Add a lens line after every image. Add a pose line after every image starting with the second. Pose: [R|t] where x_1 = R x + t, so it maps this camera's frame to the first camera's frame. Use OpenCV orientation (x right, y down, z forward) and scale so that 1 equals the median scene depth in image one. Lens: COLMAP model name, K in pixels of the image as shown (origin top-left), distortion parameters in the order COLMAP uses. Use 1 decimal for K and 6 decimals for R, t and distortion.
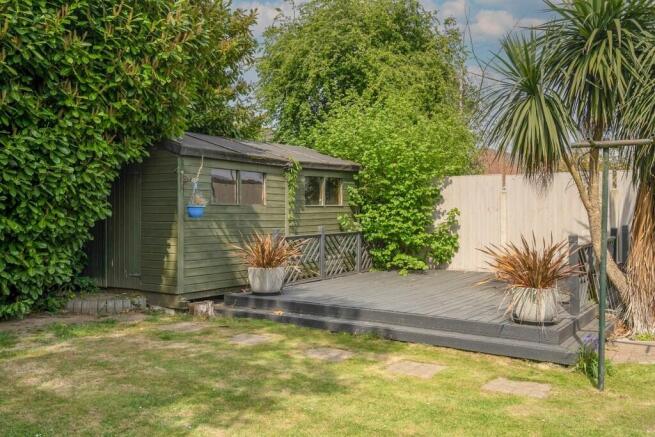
lens RADIAL K [[580.1, 0, 326.8], [0, 580.1, 220.3], [0, 0, 1]] dist [-0.016010, -0.006763]
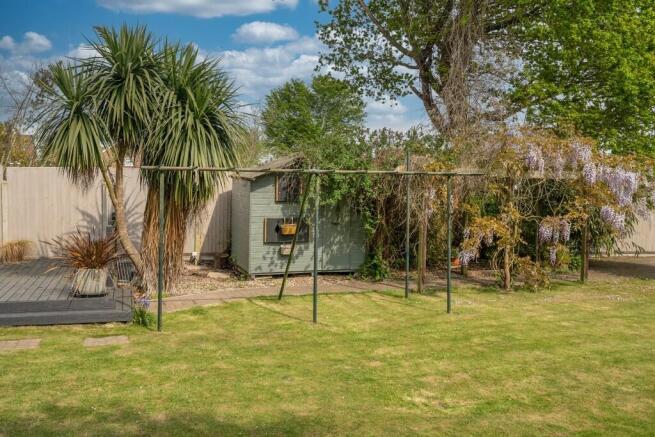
lens RADIAL K [[634.7, 0, 328.0], [0, 634.7, 220.8], [0, 0, 1]] dist [-0.058849, 0.000000]
pose [[0.571455, -0.033489, 0.819950, -0.479935], [-0.008112, 0.998888, 0.046451, -0.059089], [-0.820593, -0.033197, 0.570548, -0.230520]]
